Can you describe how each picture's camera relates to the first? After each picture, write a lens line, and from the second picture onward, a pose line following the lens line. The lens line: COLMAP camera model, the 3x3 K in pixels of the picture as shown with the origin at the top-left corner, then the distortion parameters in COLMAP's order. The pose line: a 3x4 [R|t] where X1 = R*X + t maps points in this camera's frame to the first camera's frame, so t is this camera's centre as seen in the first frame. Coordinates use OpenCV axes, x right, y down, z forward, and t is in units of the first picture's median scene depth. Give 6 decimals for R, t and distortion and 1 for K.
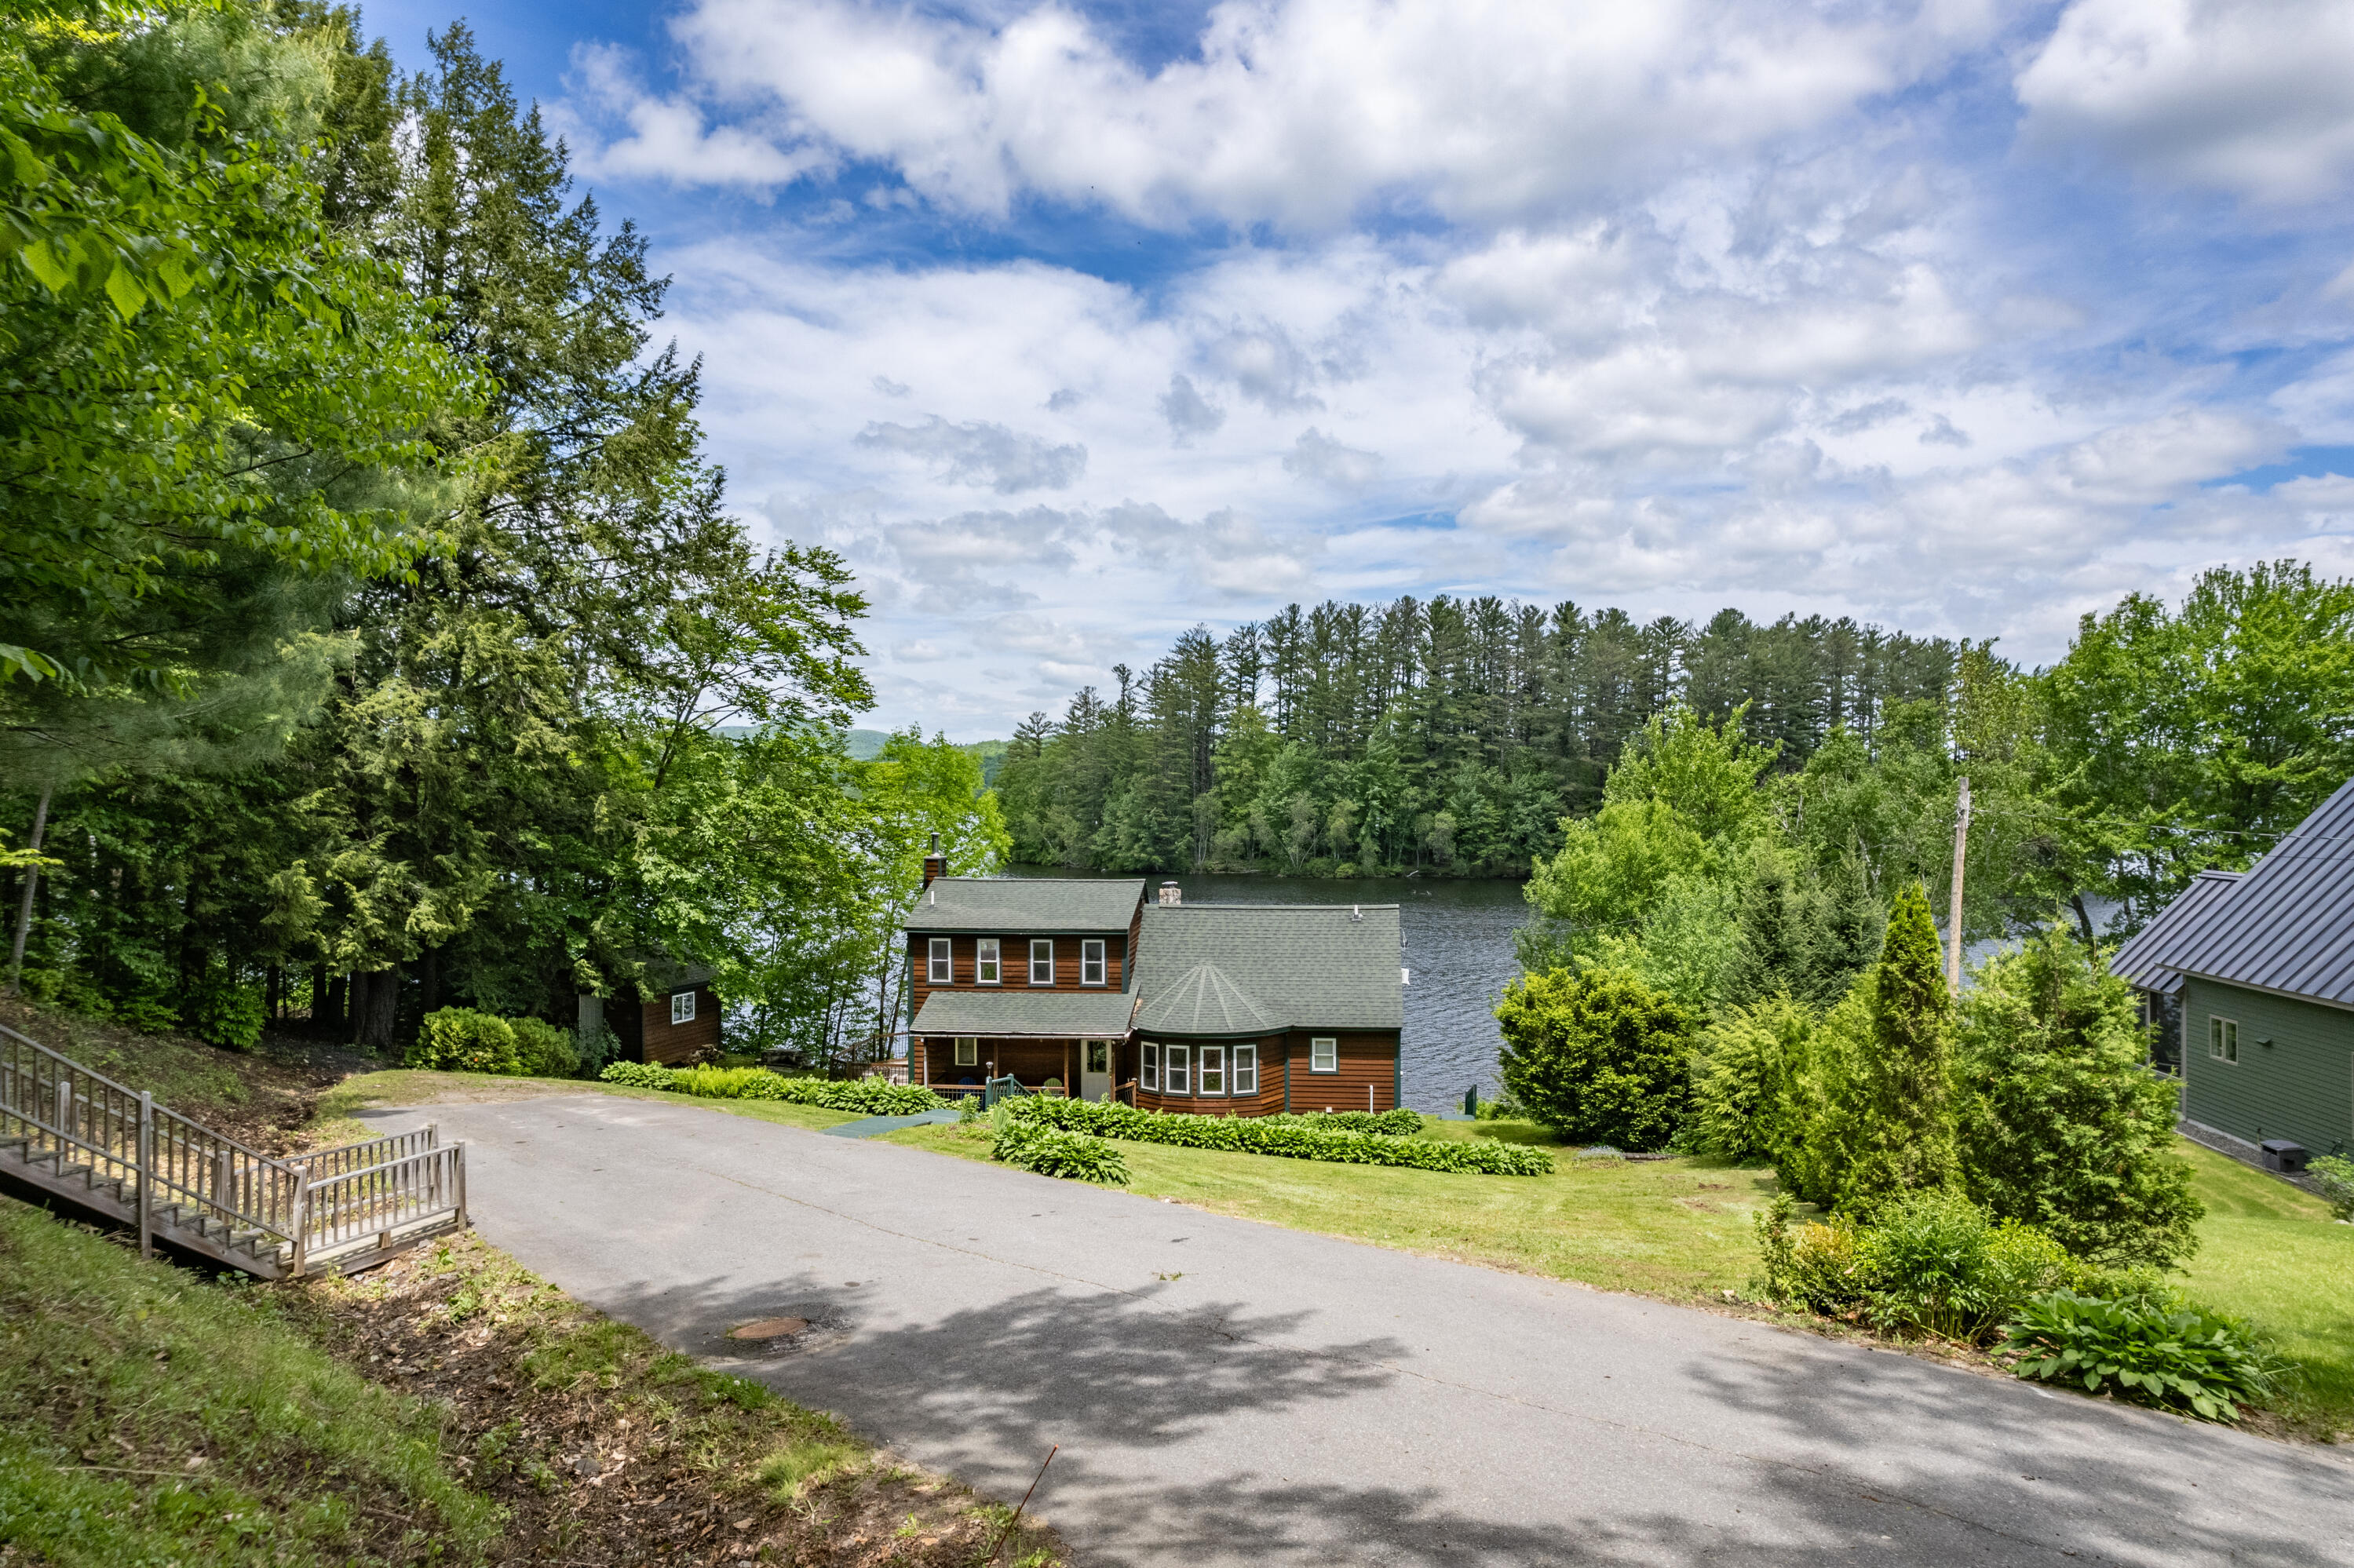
lens RADIAL K [[1471.1, 0, 1179.9], [0, 1471.1, 768.9], [0, 0, 1]] dist [0.004732, 0.000091]
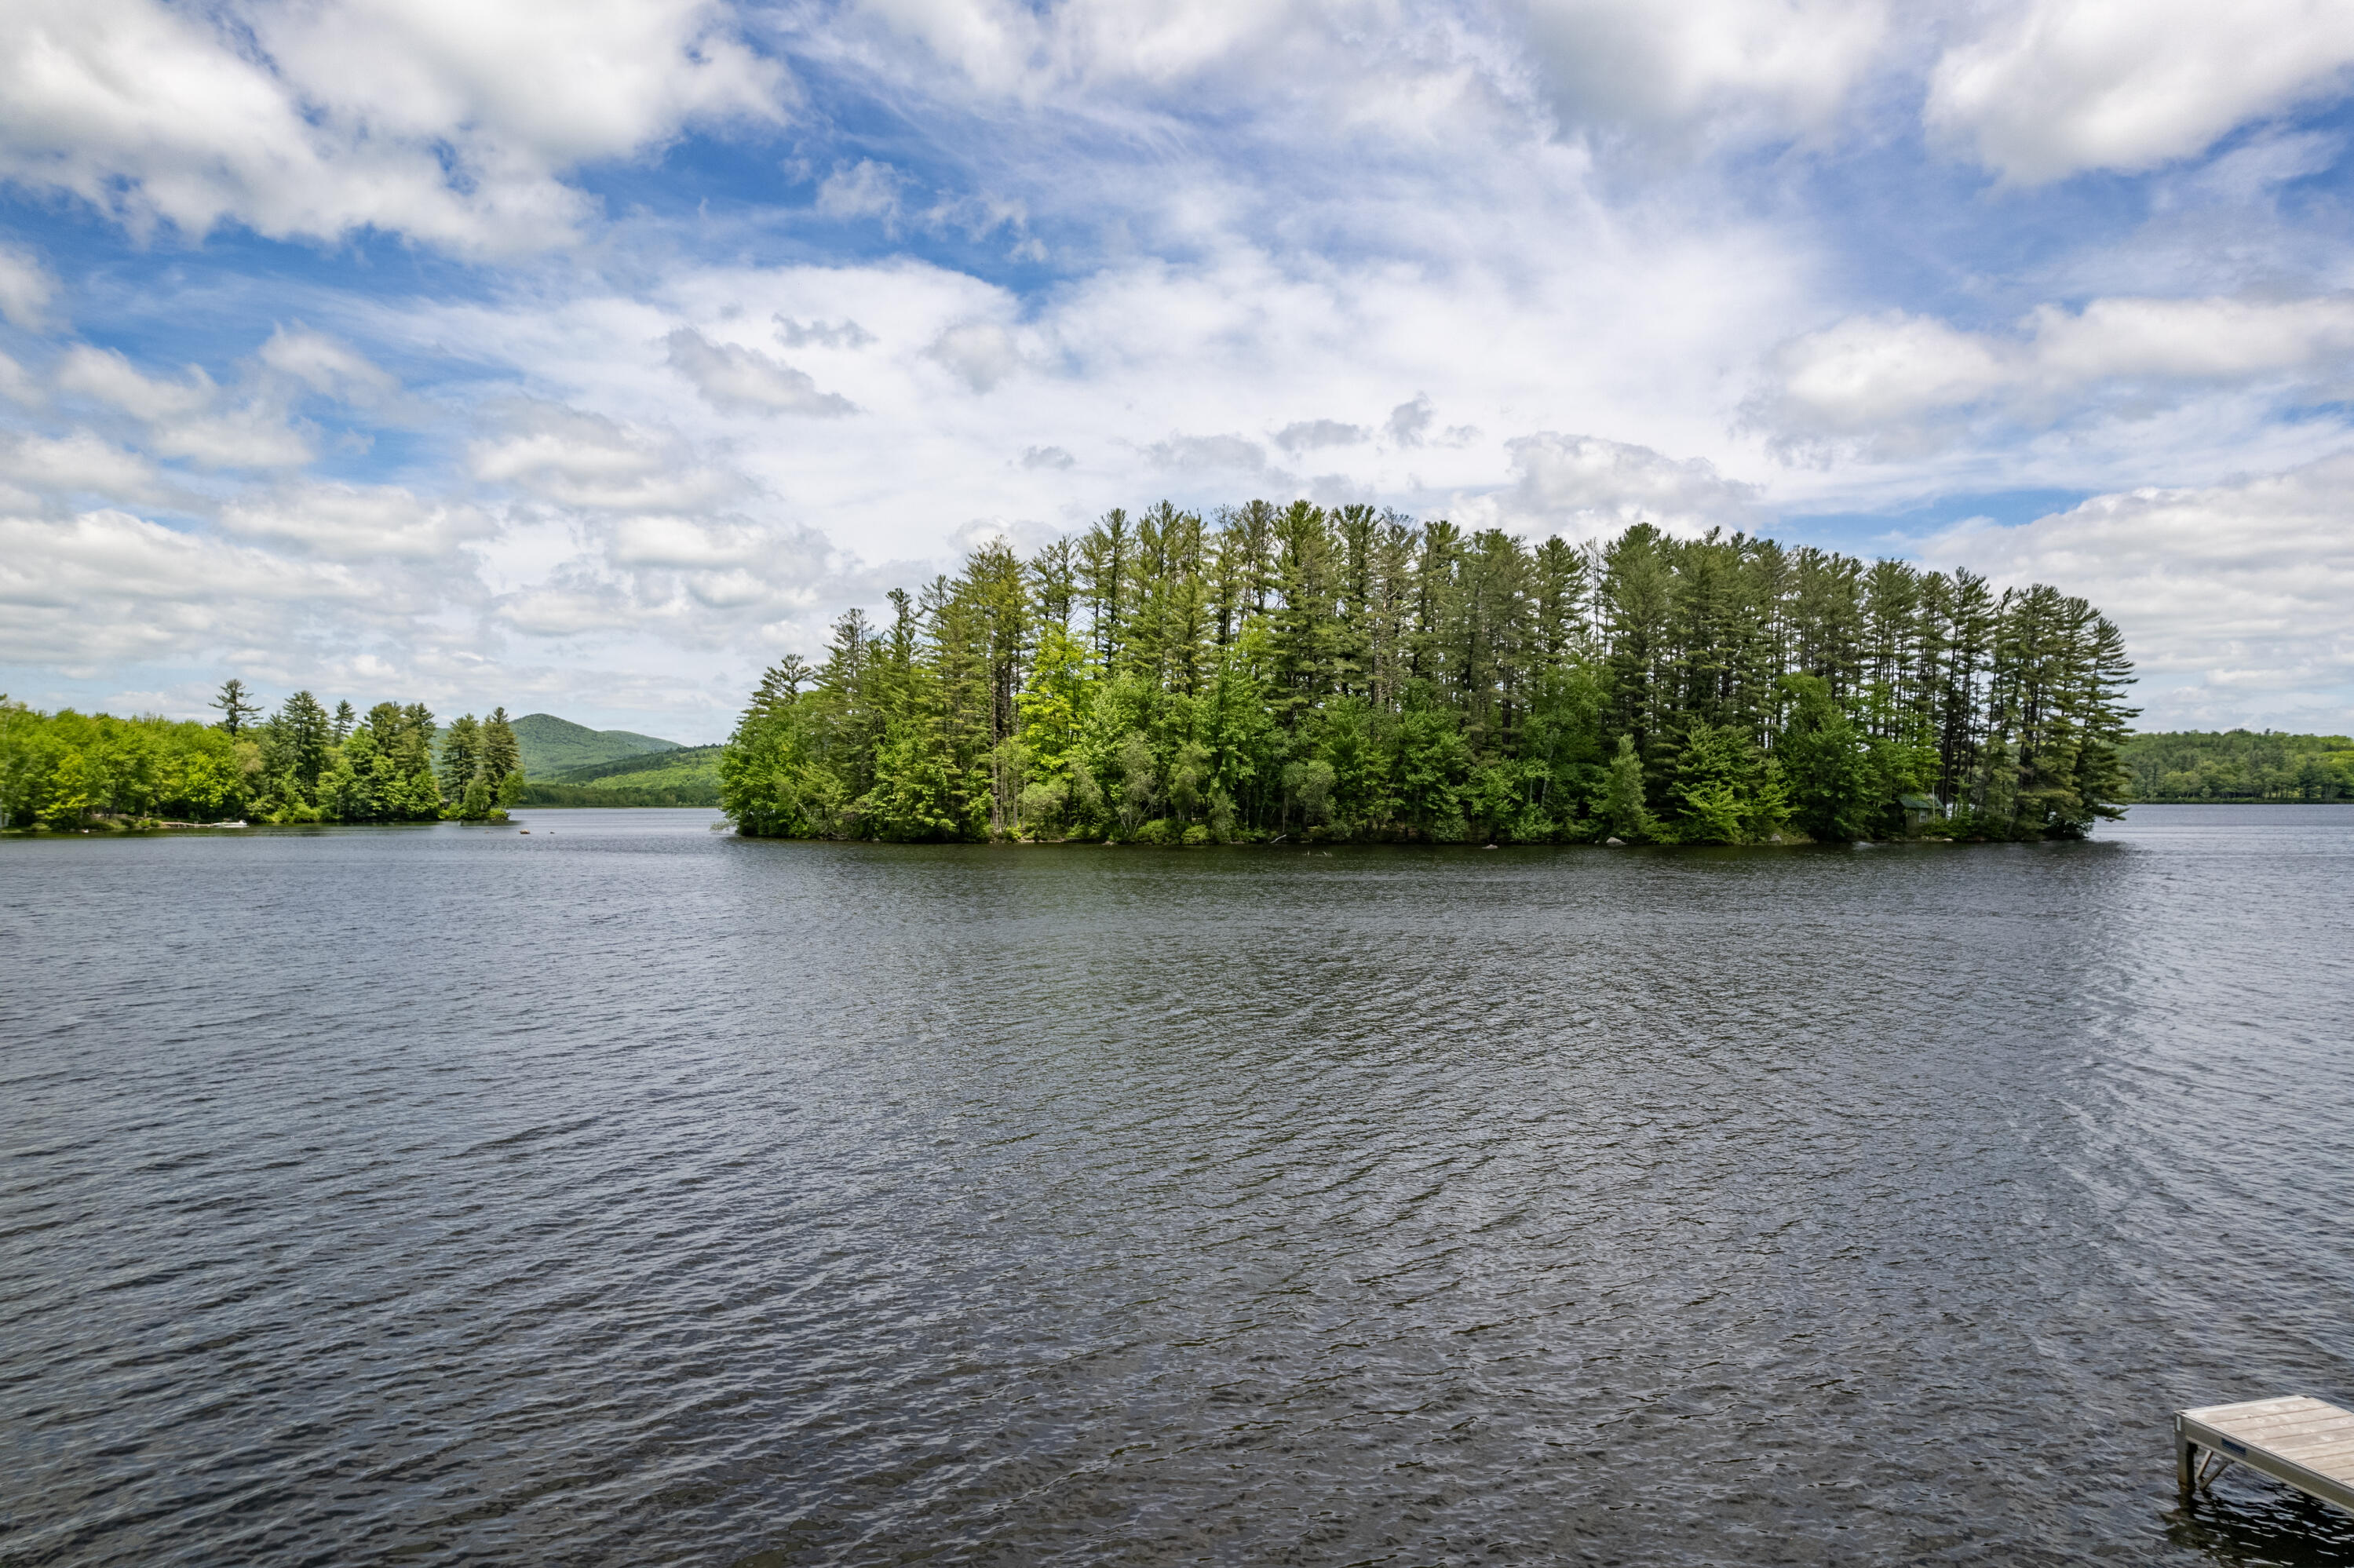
lens RADIAL K [[1471.1, 0, 1179.9], [0, 1471.1, 768.9], [0, 0, 1]] dist [0.004732, 0.000091]
pose [[0.989151, -0.001435, 0.146898, -0.006882], [0.001631, 0.999998, -0.001216, 0.030878], [-0.146896, 0.001442, 0.989151, 0.209802]]
